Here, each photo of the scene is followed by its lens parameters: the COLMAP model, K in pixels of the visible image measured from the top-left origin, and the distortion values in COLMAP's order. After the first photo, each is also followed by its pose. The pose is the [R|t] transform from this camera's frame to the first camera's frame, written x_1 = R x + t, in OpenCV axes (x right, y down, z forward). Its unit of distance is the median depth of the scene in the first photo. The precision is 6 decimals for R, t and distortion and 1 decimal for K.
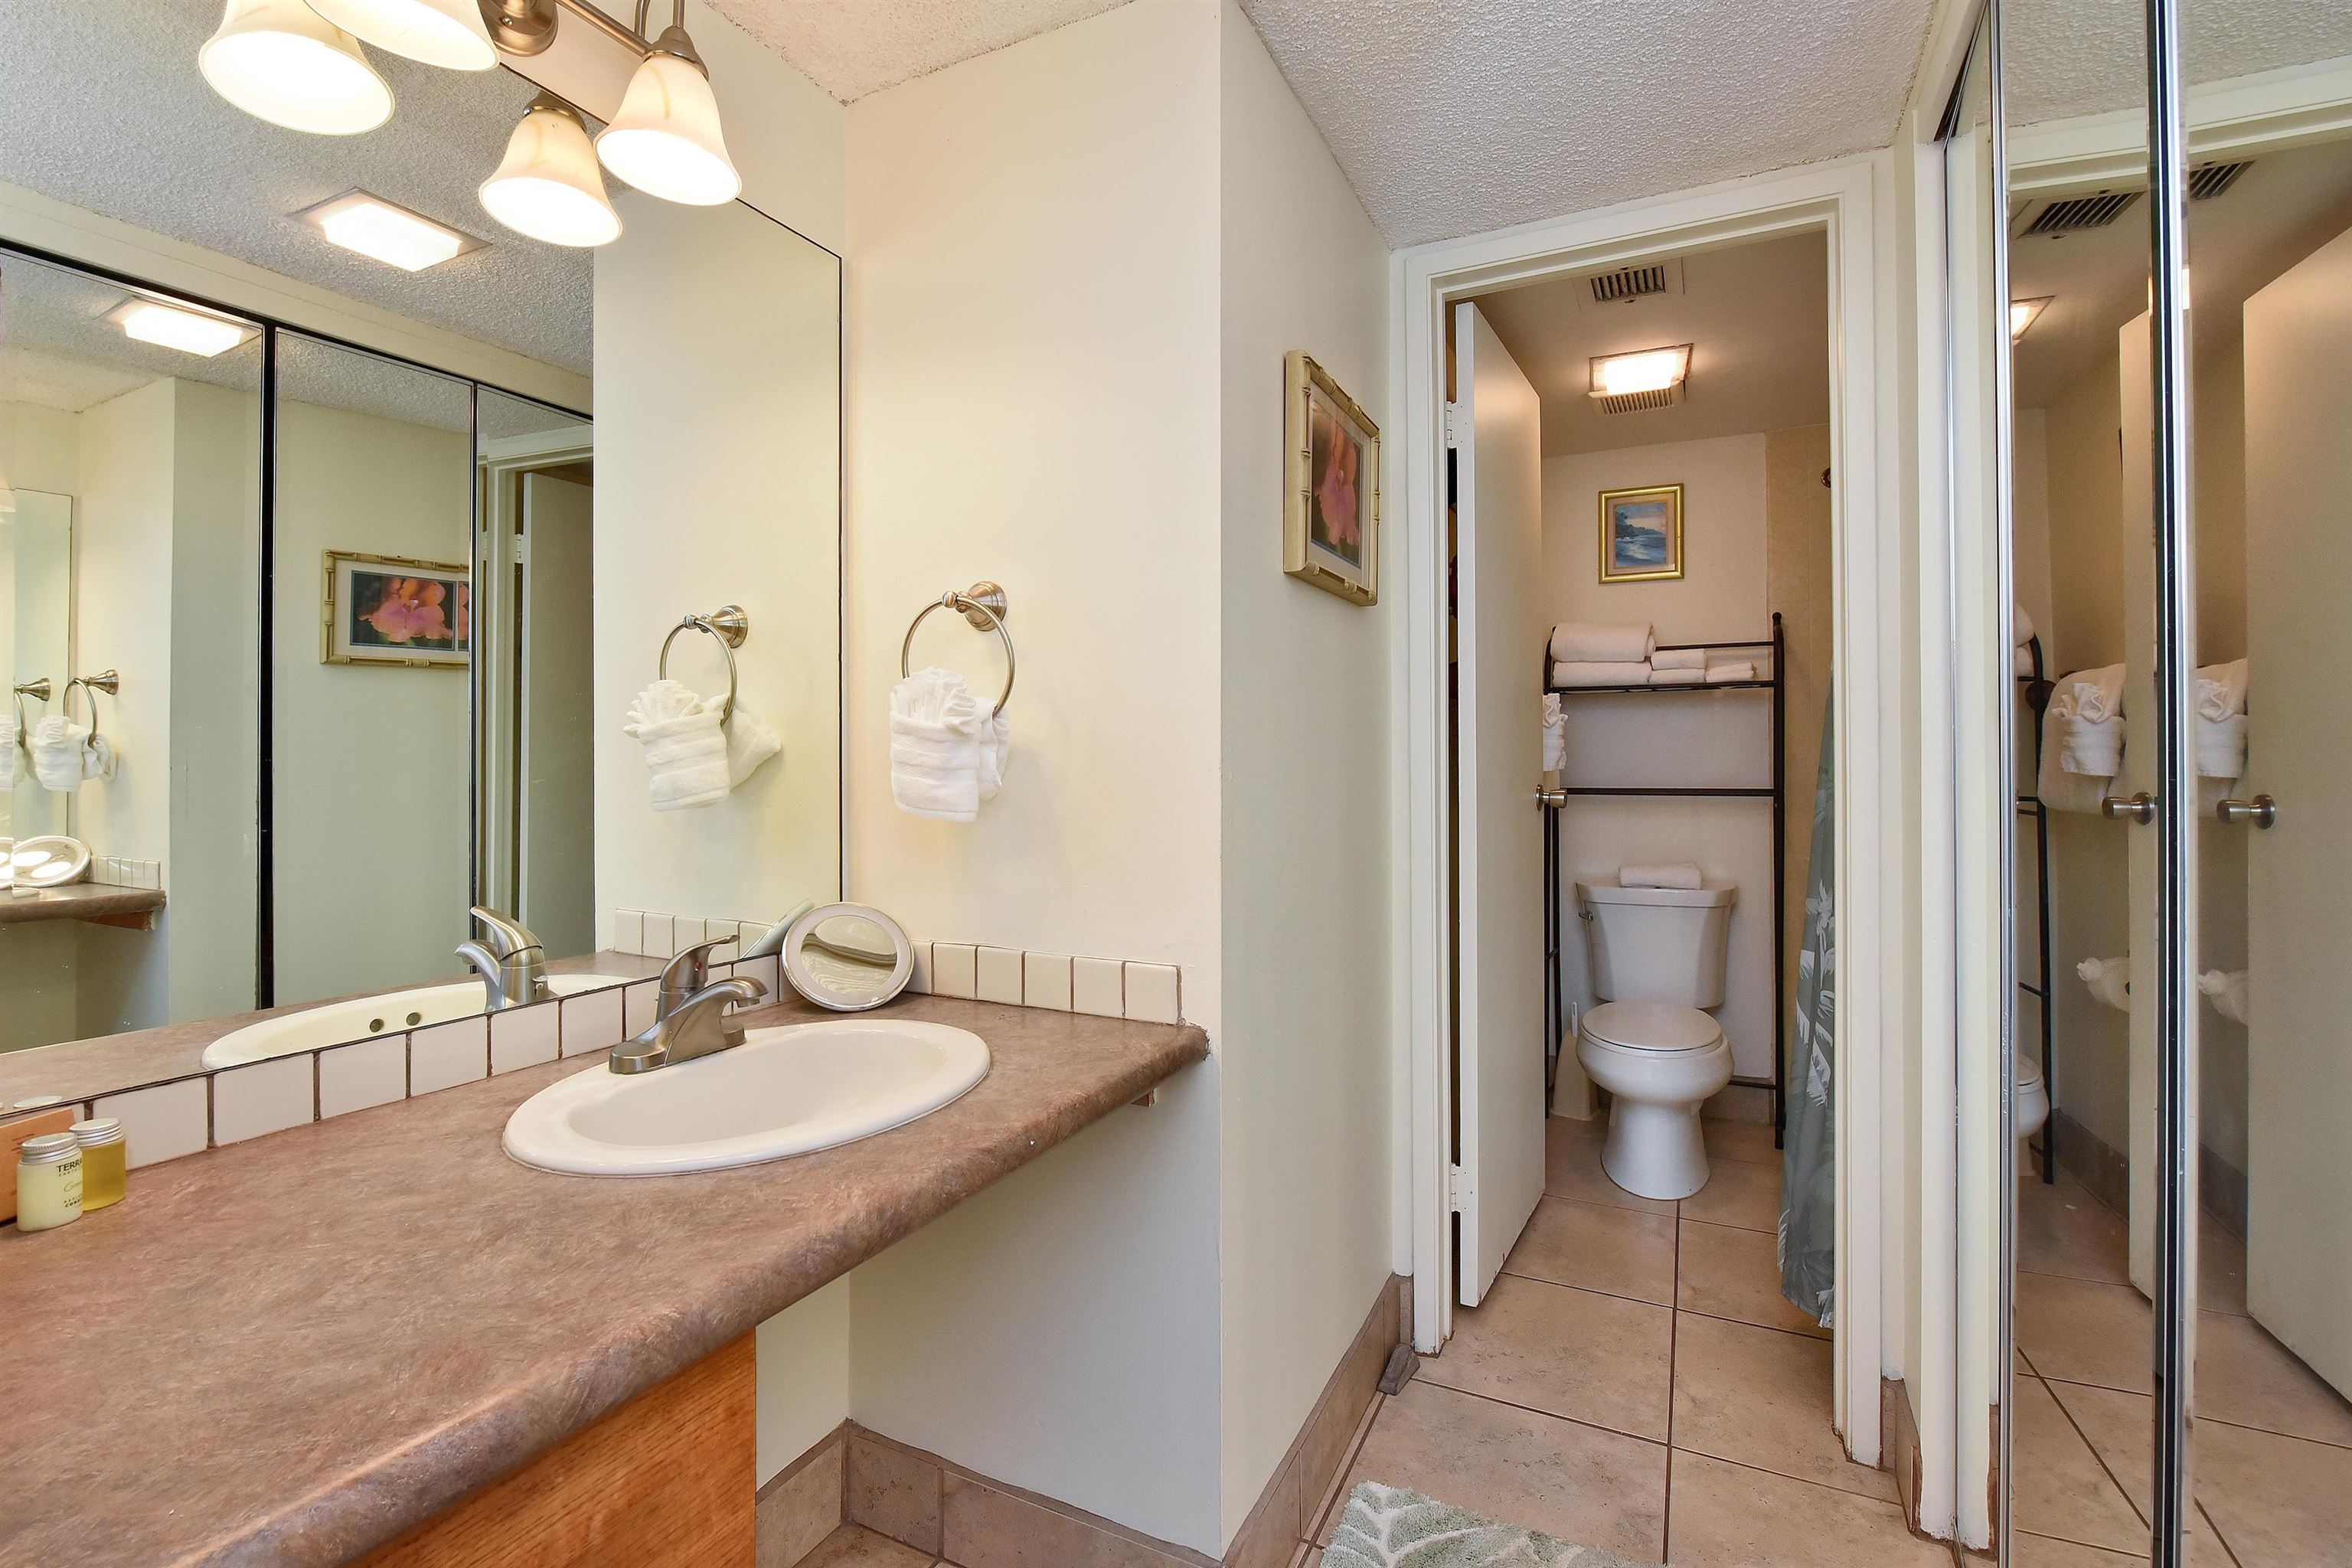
lens RADIAL K [[1052.3, 0, 1177.5], [0, 1052.3, 743.6], [0, 0, 1]] dist [-0.000689, -0.000099]
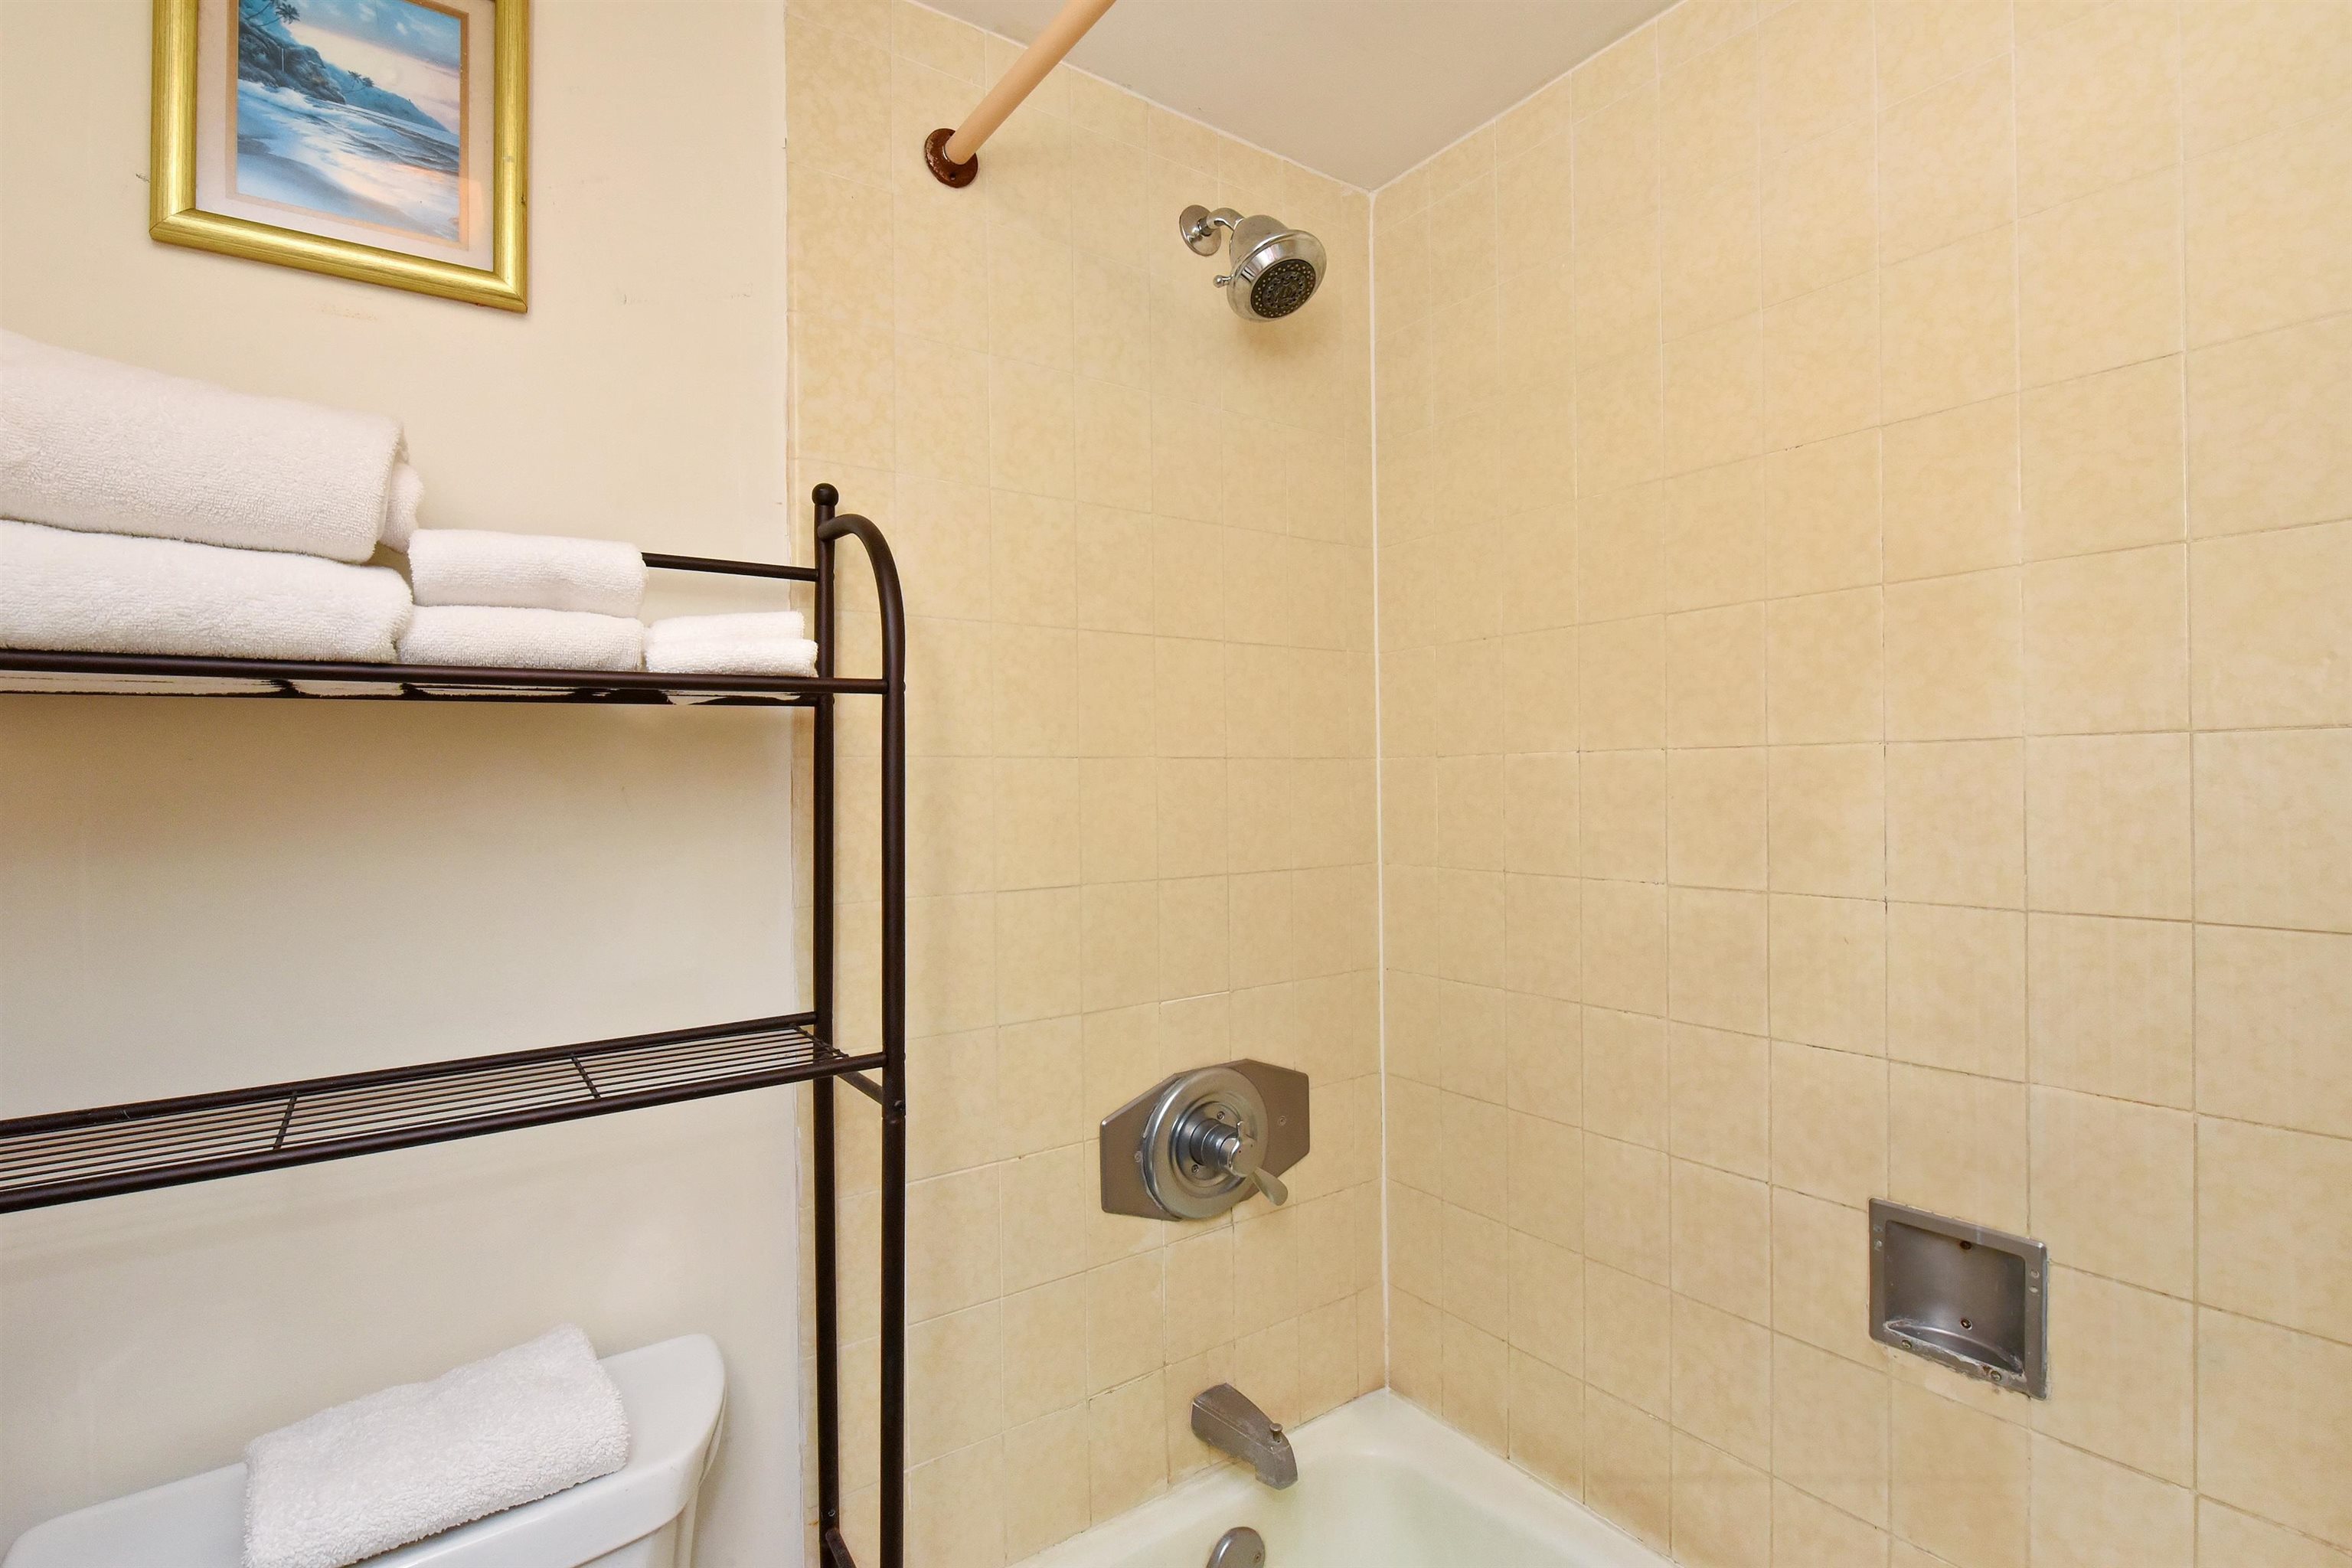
lens RADIAL K [[1088.1, 0, 1177.7], [0, 1088.1, 776.7], [0, 0, 1]] dist [-0.002035, -0.000140]
pose [[0.480988, -0.001225, 0.876726, 0.317626], [-0.003085, 0.999990, 0.003090, -0.032276], [-0.876722, -0.004191, 0.480980, 0.726813]]
